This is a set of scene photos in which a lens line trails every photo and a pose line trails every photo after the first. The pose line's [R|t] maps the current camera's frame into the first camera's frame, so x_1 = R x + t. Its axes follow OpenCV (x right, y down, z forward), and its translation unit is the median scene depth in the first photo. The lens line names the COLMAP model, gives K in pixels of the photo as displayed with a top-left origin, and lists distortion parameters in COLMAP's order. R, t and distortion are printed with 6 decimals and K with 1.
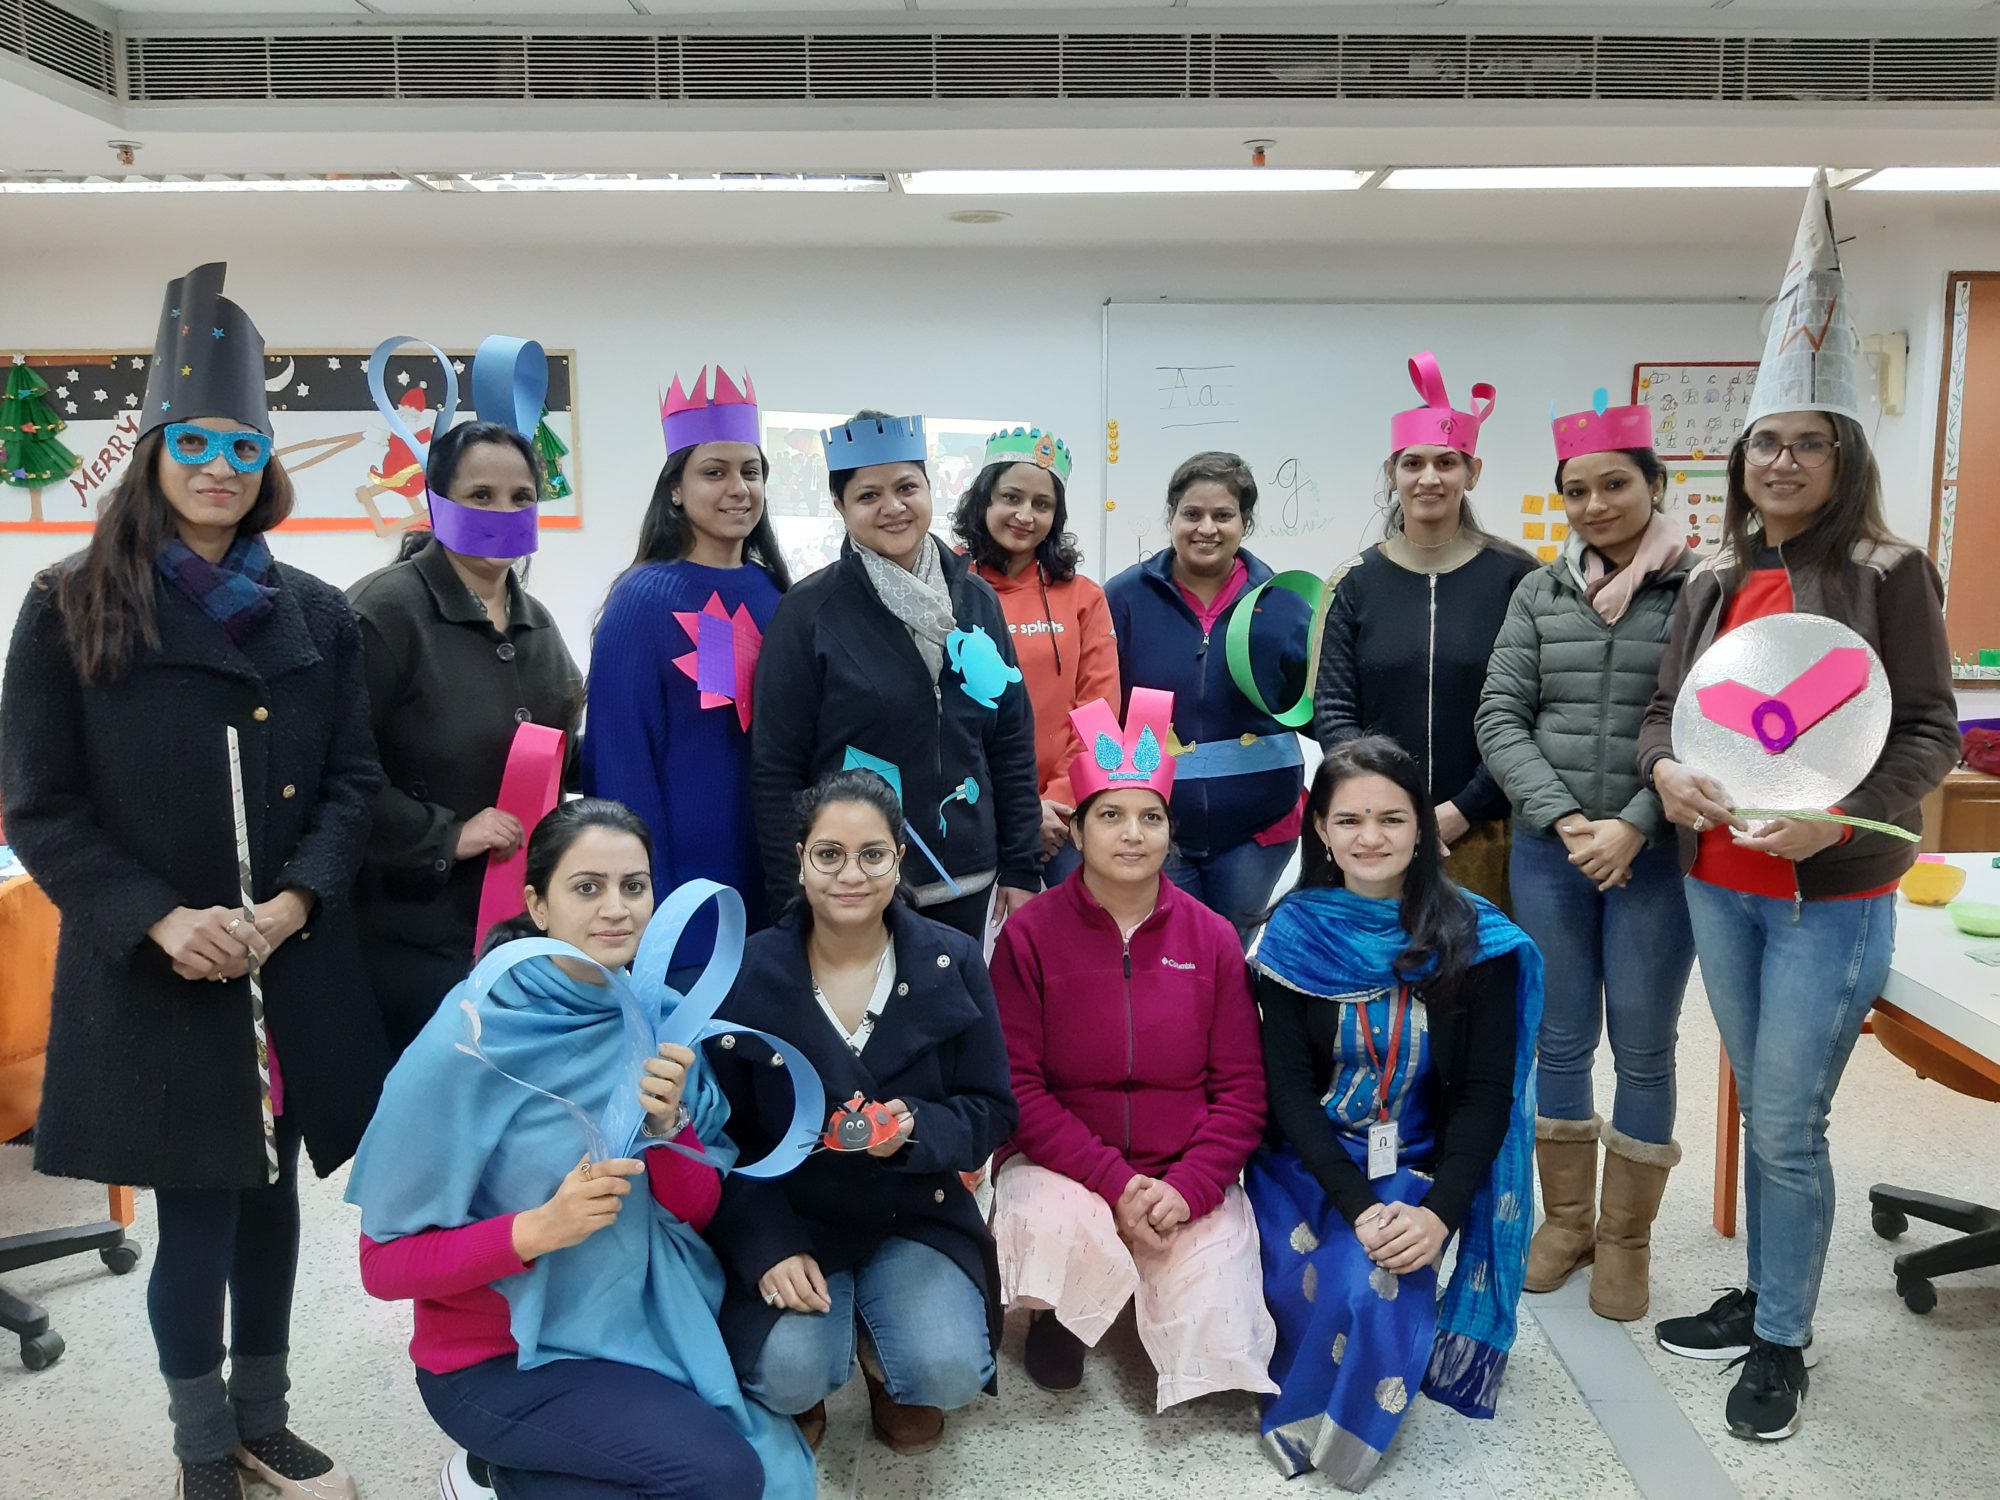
lens RADIAL K [[1577.1, 0, 1007.3], [0, 1577.1, 735.9], [0, 0, 1]] dist [0.009677, -0.017154]
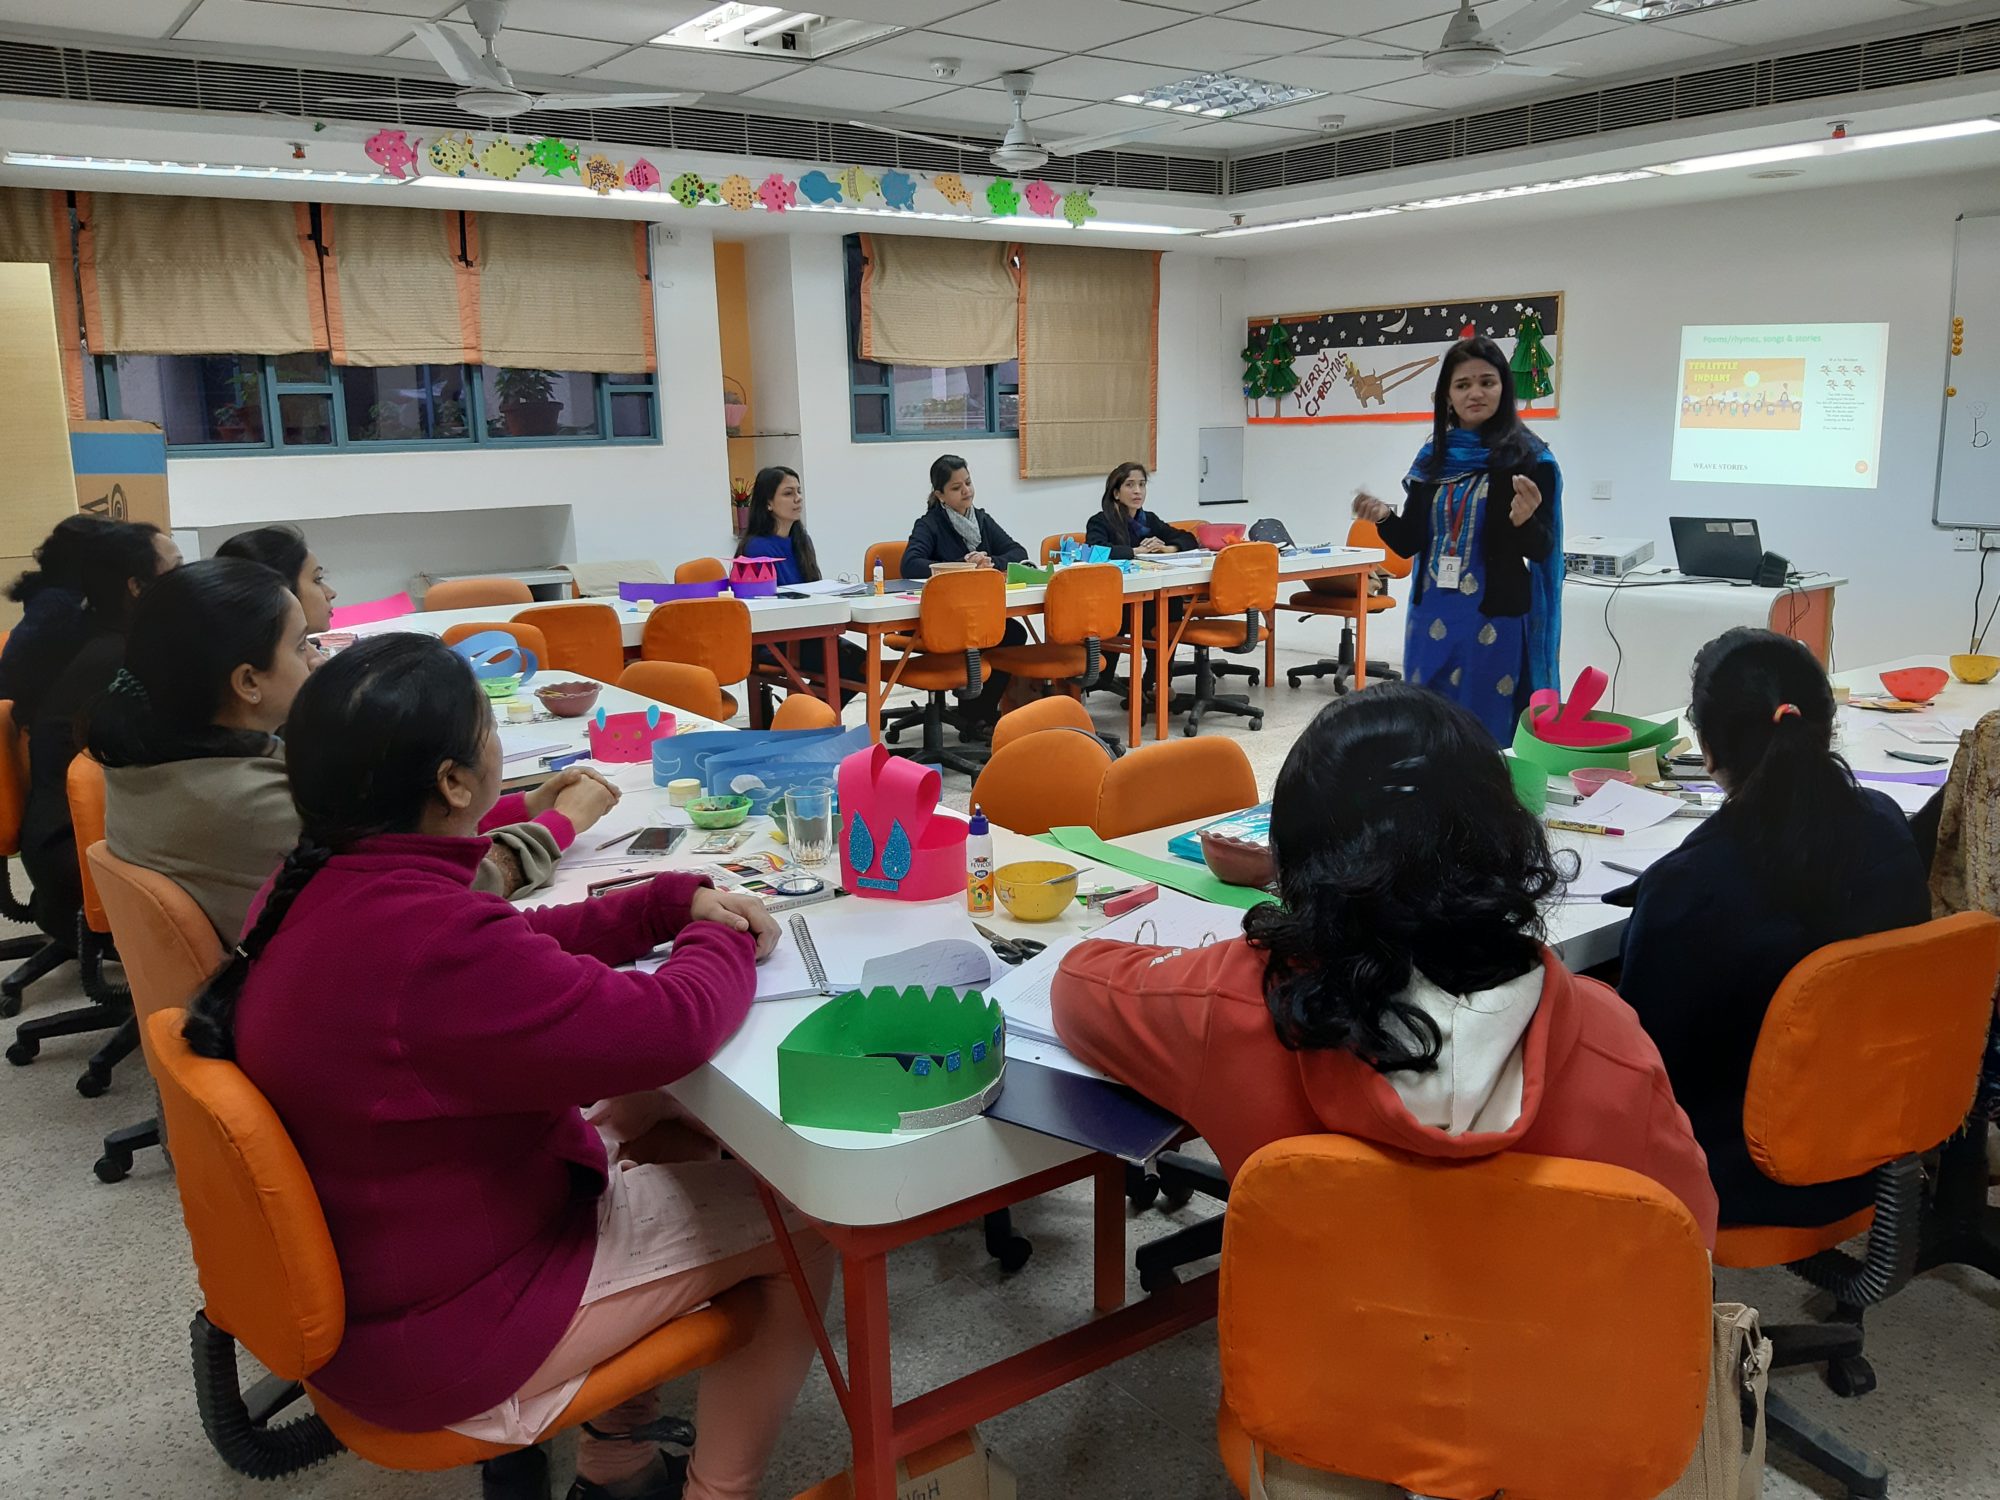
lens RADIAL K [[1577.1, 0, 997.2], [0, 1577.1, 748.5], [0, 0, 1]] dist [0.009677, -0.017154]
pose [[0.618376, 0.149451, -0.771541, 0.898757], [-0.103495, 0.988687, 0.108564, 0.099483], [0.779038, 0.012718, 0.626848, -0.460607]]
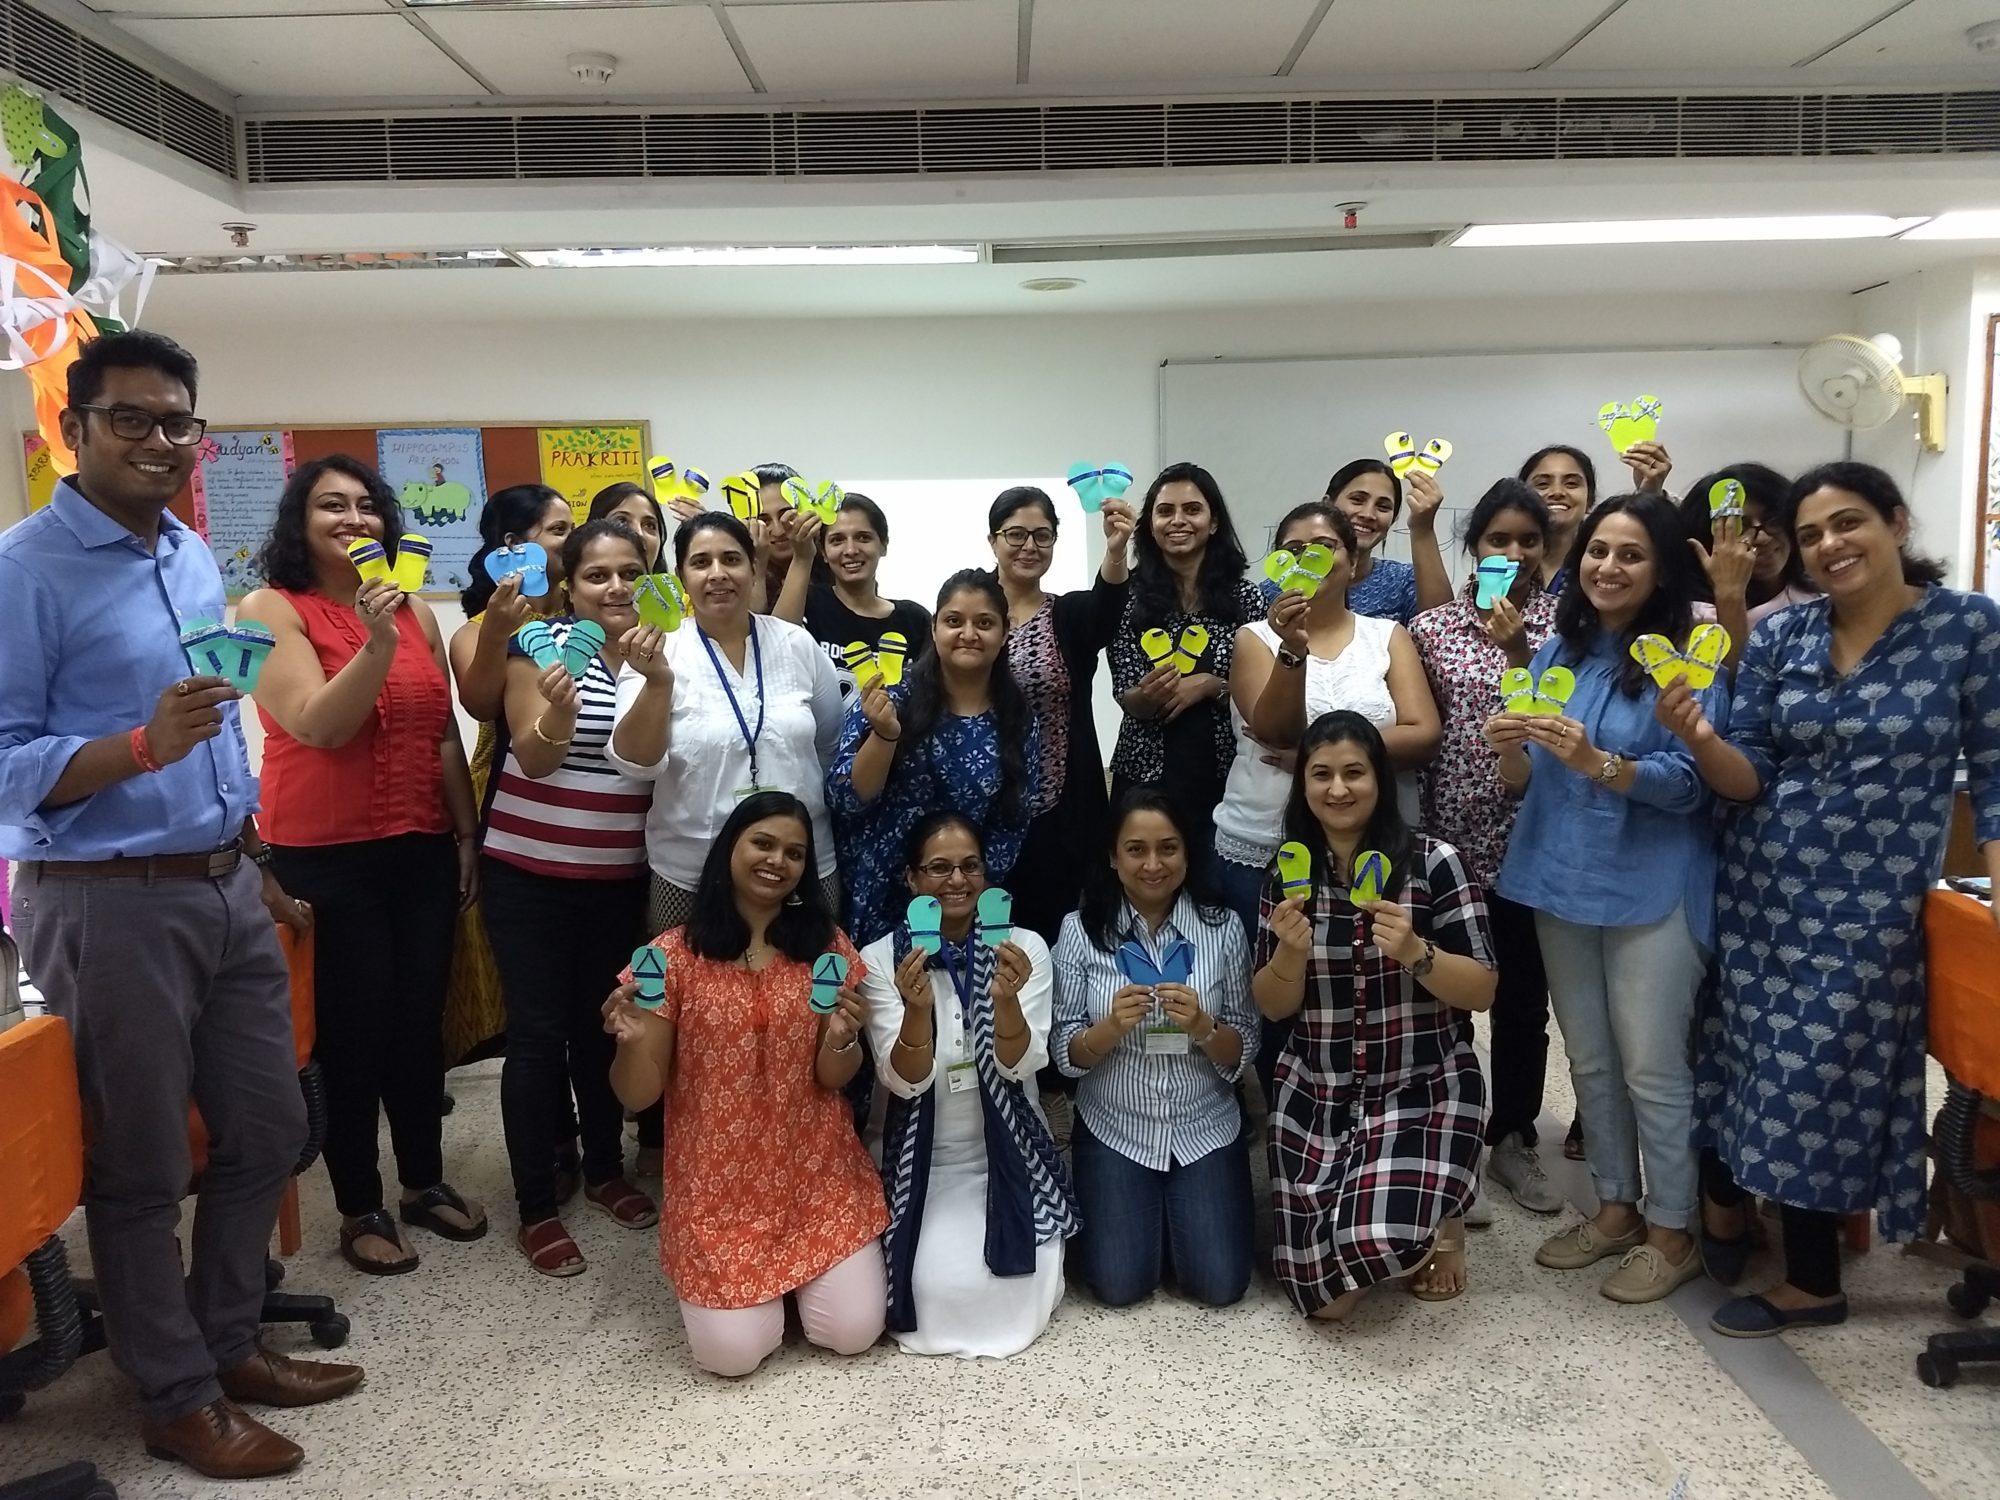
lens RADIAL K [[1540.7, 0, 996.9], [0, 1540.7, 756.7], [0, 0, 1]] dist [0.012728, -0.006034]
pose [[0.999339, -0.027069, 0.024280, -0.111635], [0.027557, 0.999420, -0.019990, -0.000122], [-0.023725, 0.020646, 0.999505, 0.000030]]
